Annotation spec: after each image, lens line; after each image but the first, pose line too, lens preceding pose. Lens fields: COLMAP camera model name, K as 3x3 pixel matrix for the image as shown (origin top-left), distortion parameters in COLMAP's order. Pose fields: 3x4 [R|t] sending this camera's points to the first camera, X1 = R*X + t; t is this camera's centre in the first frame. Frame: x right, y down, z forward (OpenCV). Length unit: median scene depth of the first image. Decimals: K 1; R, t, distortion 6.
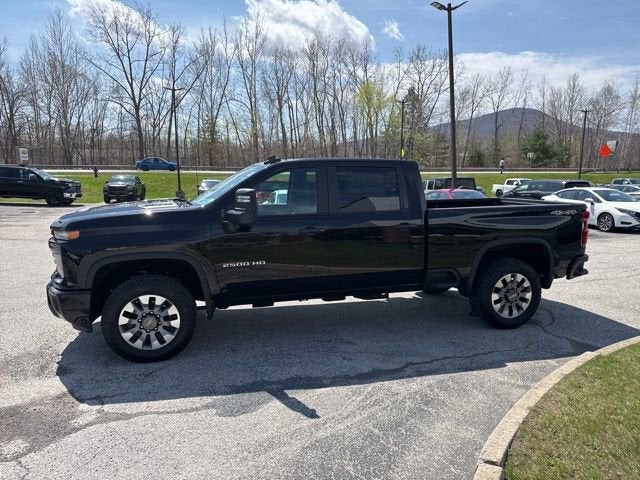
lens RADIAL K [[449.6, 0, 323.6], [0, 449.6, 243.5], [0, 0, 1]] dist [0.046452, -0.057790]
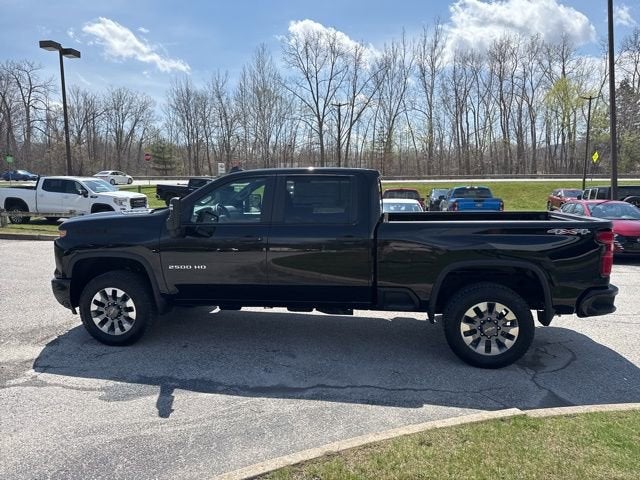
lens RADIAL K [[448.3, 0, 323.6], [0, 448.3, 242.2], [0, 0, 1]] dist [0.047256, -0.057748]
pose [[0.917130, 0.047508, -0.395746, 0.454688], [-0.055795, 0.998398, -0.009449, -0.018865], [0.394663, 0.030747, 0.918311, 0.109072]]
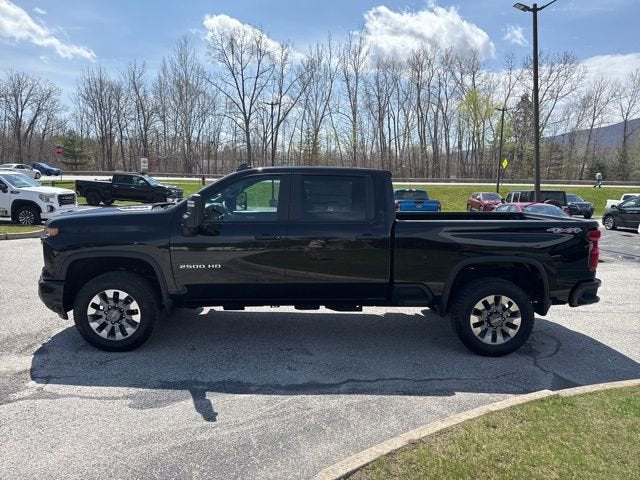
lens RADIAL K [[448.3, 0, 323.6], [0, 448.3, 242.2], [0, 0, 1]] dist [0.047256, -0.057748]
pose [[0.972599, 0.045360, -0.228023, 0.278482], [-0.051028, 0.998516, -0.019023, -0.004710], [0.226821, 0.030137, 0.973470, 0.038477]]
